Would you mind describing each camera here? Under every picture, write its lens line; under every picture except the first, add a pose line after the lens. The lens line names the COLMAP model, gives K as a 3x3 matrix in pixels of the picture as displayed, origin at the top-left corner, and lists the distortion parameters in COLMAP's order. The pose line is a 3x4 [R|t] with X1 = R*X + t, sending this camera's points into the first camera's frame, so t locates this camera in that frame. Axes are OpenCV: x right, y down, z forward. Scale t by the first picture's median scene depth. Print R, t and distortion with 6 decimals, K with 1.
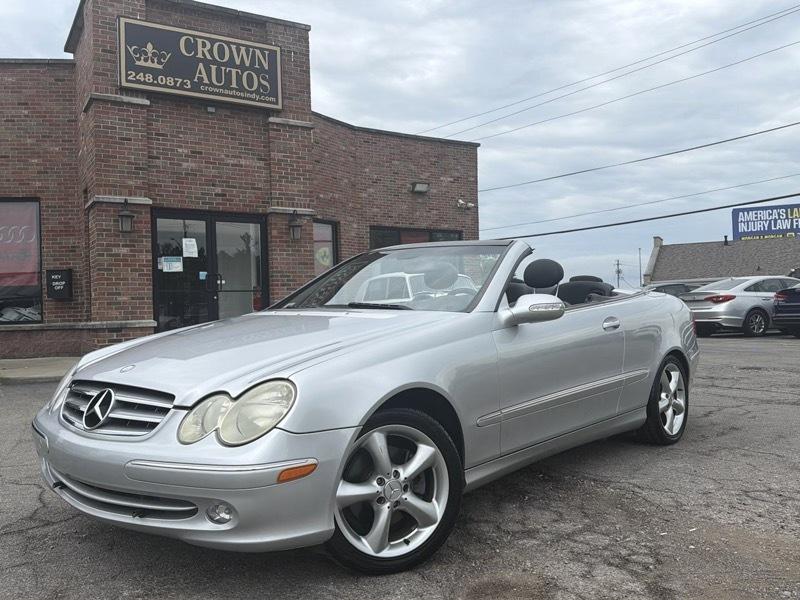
lens RADIAL K [[703.4, 0, 401.3], [0, 703.4, 303.8], [0, 0, 1]] dist [0.174956, -0.353188]
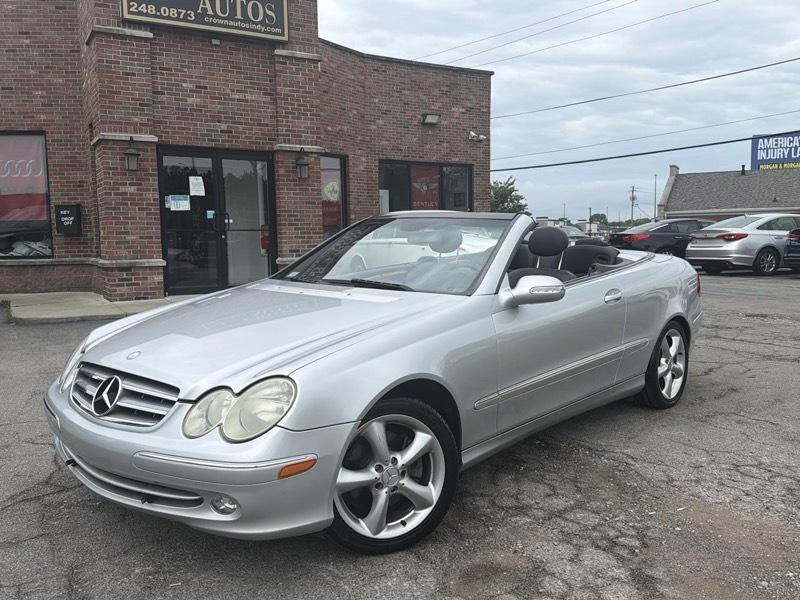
lens RADIAL K [[703.4, 0, 401.3], [0, 703.4, 303.8], [0, 0, 1]] dist [0.174956, -0.353188]
pose [[0.999837, 0.012256, -0.013273, 0.003583], [-0.010790, 0.994372, 0.105396, -0.024534], [0.014490, -0.105236, 0.994342, -0.001775]]
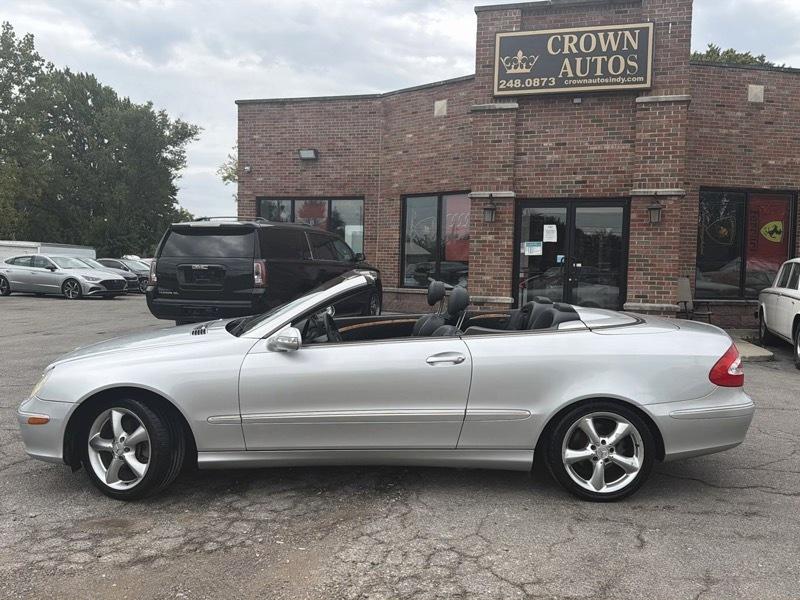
lens RADIAL K [[703.4, 0, 401.3], [0, 703.4, 303.8], [0, 0, 1]] dist [0.174956, -0.353188]
pose [[0.666389, 0.079444, -0.741360, 0.383493], [-0.033367, 0.996489, 0.076791, -0.048679], [0.744857, -0.026435, 0.666700, 0.104581]]
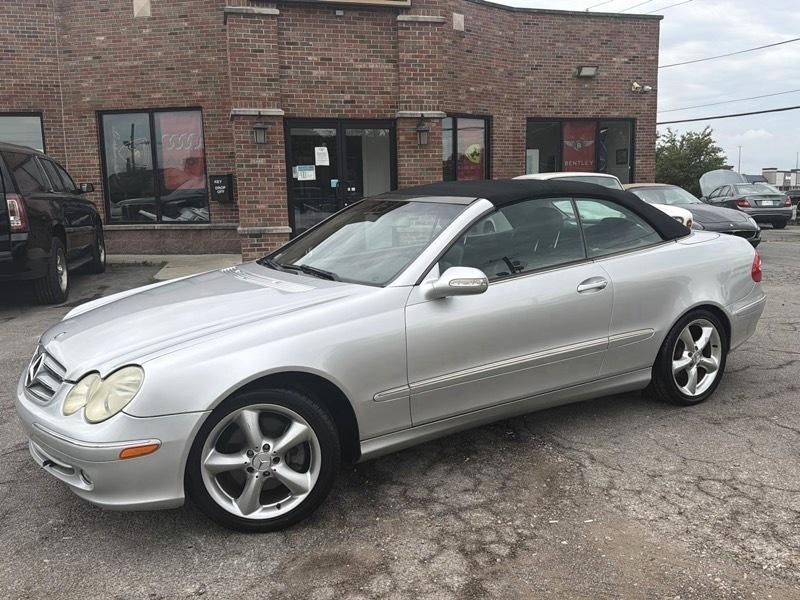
lens RADIAL K [[703.4, 0, 401.3], [0, 703.4, 303.8], [0, 0, 1]] dist [0.174956, -0.353188]
pose [[0.958943, 0.046659, -0.279735, 0.121101], [0.000416, 0.986141, 0.165910, -0.039364], [0.283600, -0.159215, 0.945633, 0.016252]]
